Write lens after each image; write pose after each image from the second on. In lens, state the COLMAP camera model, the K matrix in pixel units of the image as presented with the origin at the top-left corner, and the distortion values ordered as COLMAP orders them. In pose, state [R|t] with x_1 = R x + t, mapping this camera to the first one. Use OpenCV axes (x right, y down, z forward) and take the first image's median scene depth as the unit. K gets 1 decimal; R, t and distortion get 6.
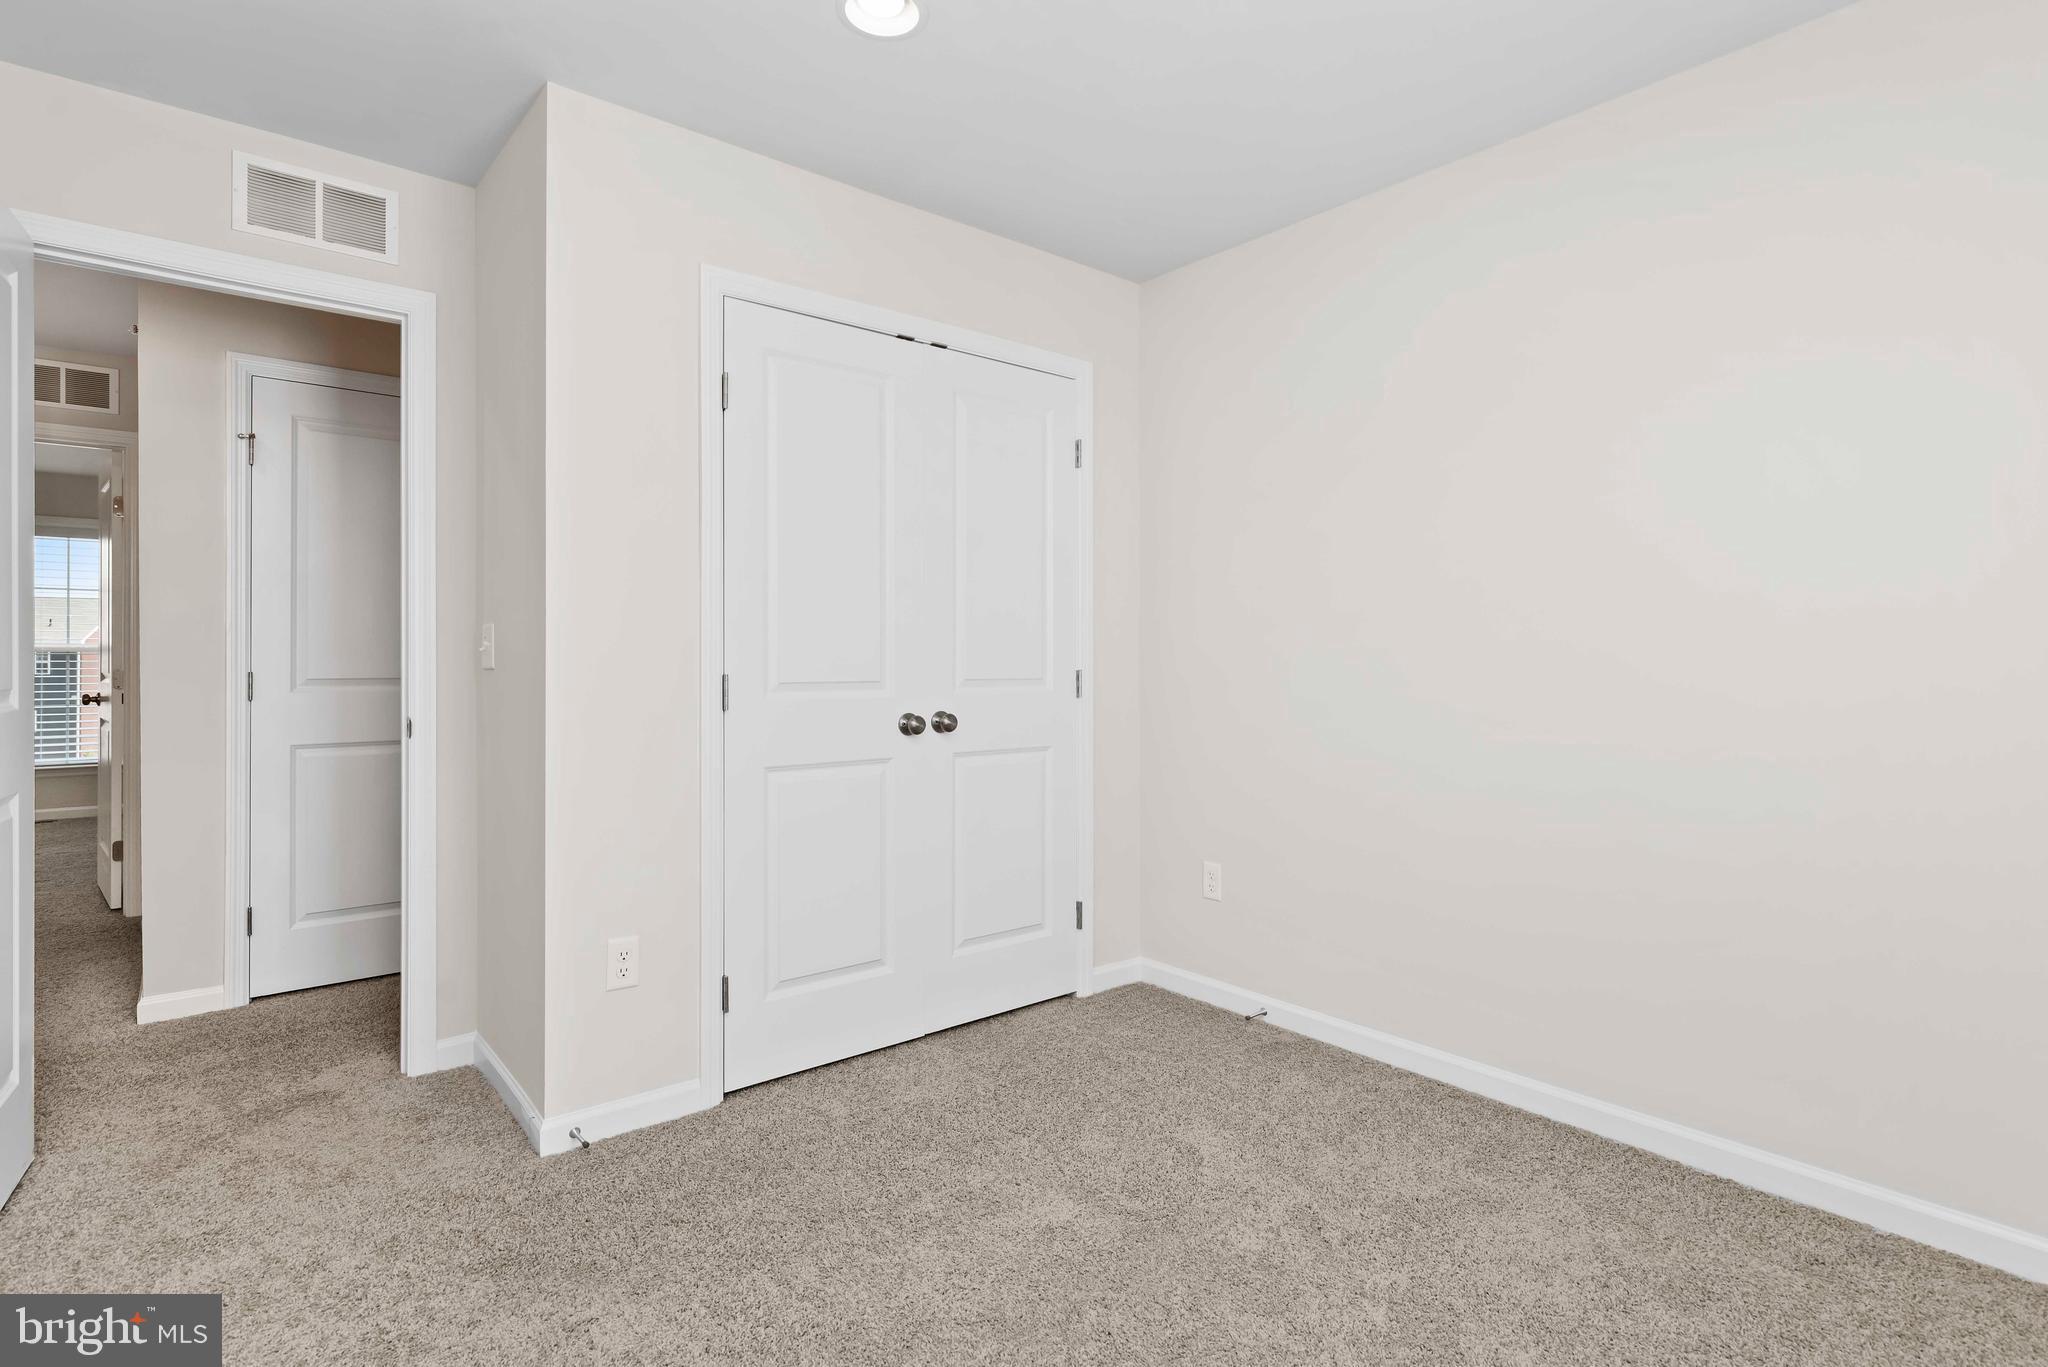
lens RADIAL K [[986.8, 0, 1019.9], [0, 986.8, 659.7], [0, 0, 1]] dist [-0.000283, -0.000108]
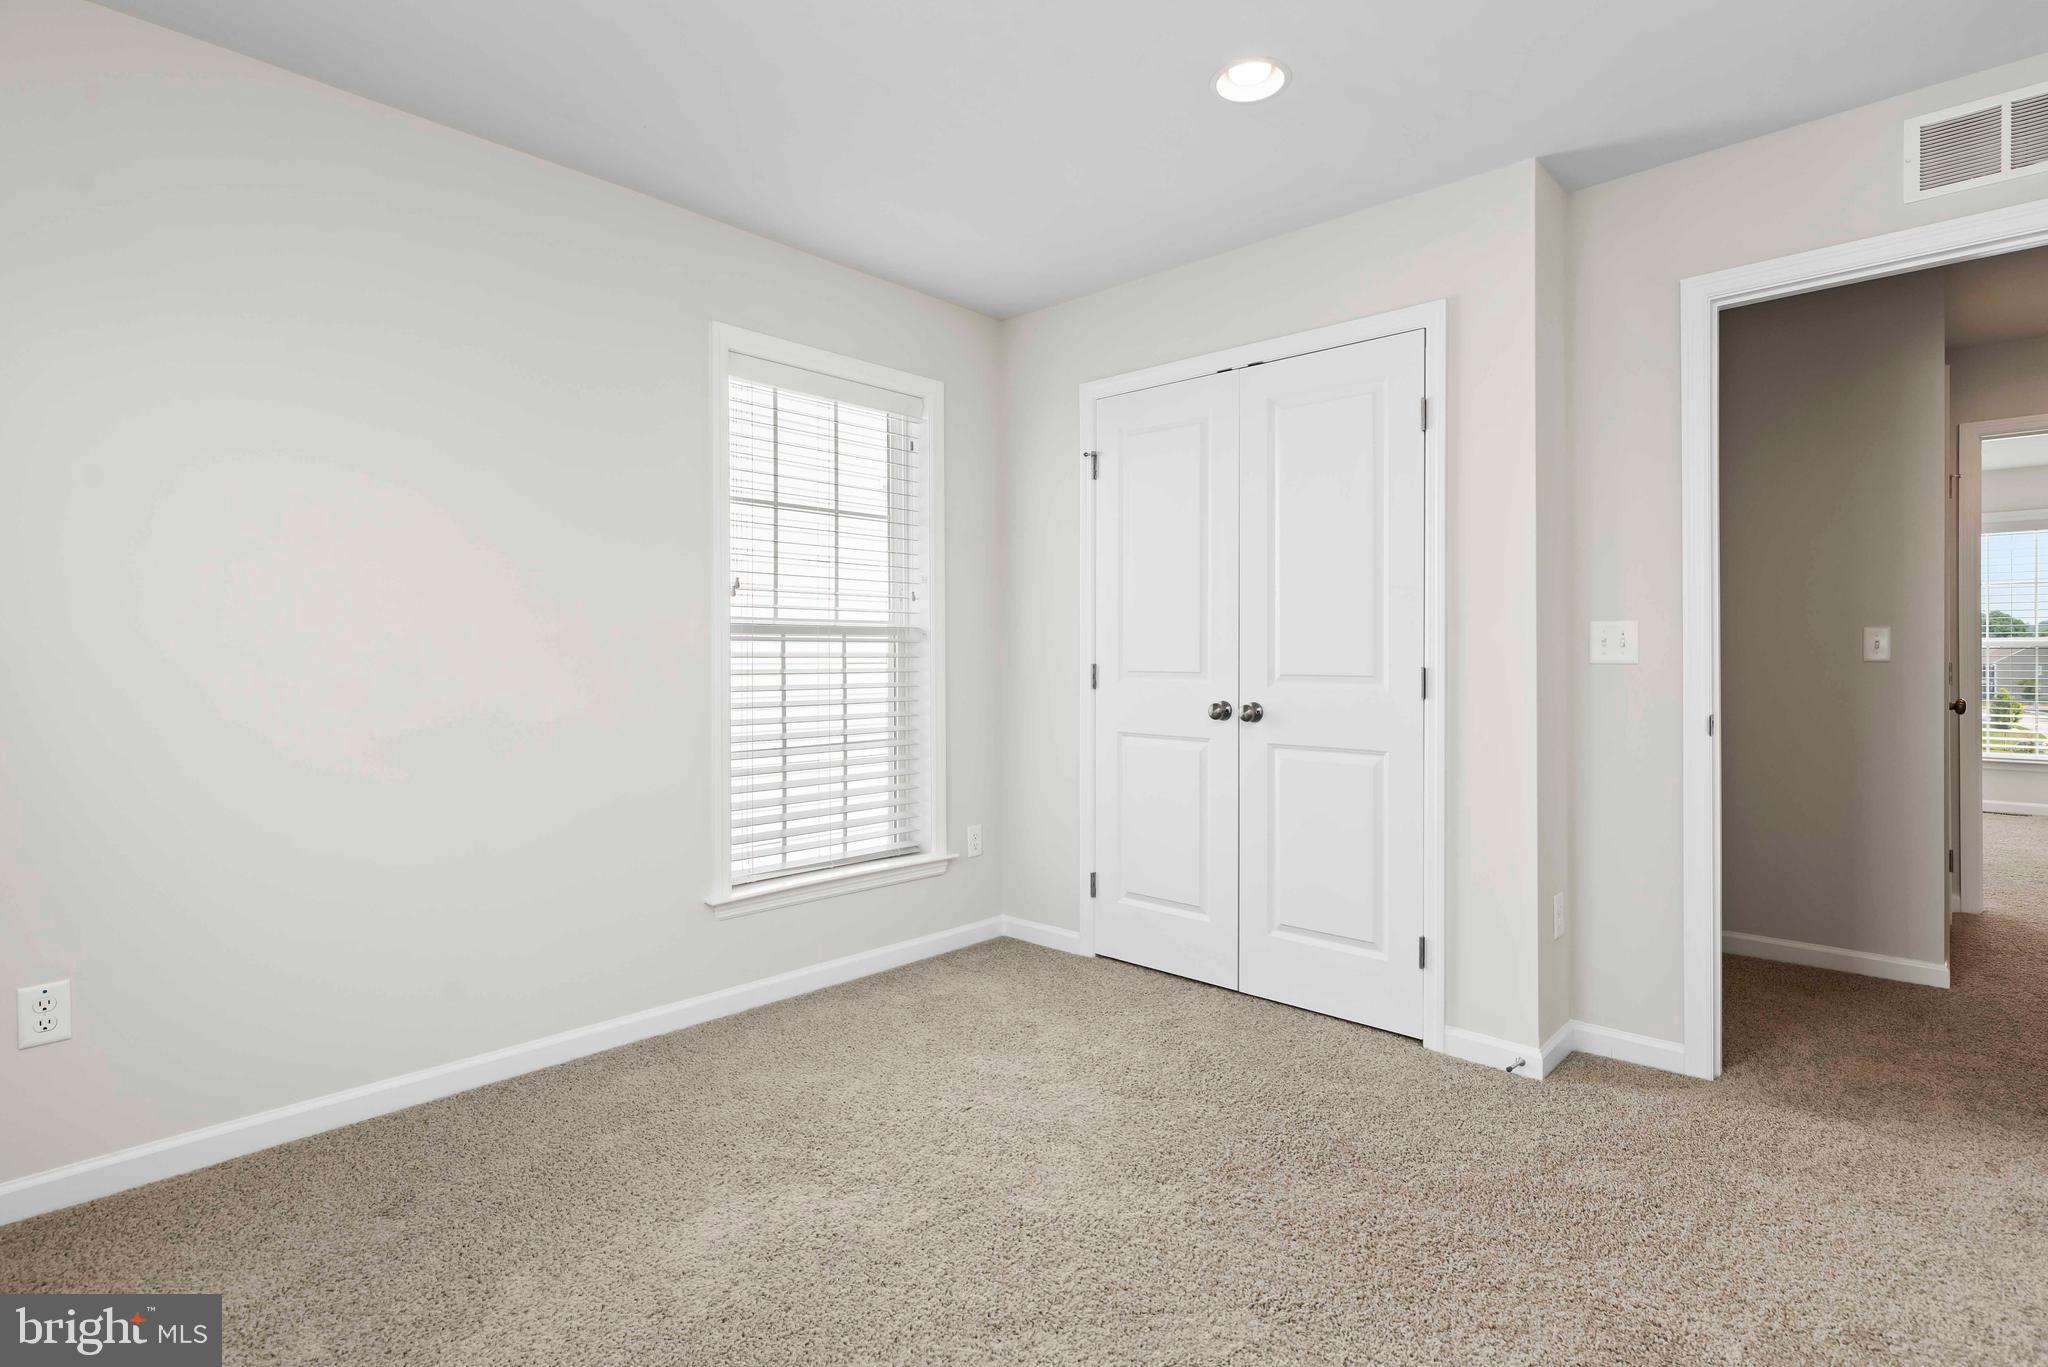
lens RADIAL K [[1010.6, 0, 1053.8], [0, 1010.6, 675.9], [0, 0, 1]] dist [0.000880, 0.000043]
pose [[0.139007, 0.025291, -0.989968, 0.965550], [-0.002972, 0.999680, 0.025122, -0.004056], [0.990287, -0.000550, 0.139038, 0.615223]]
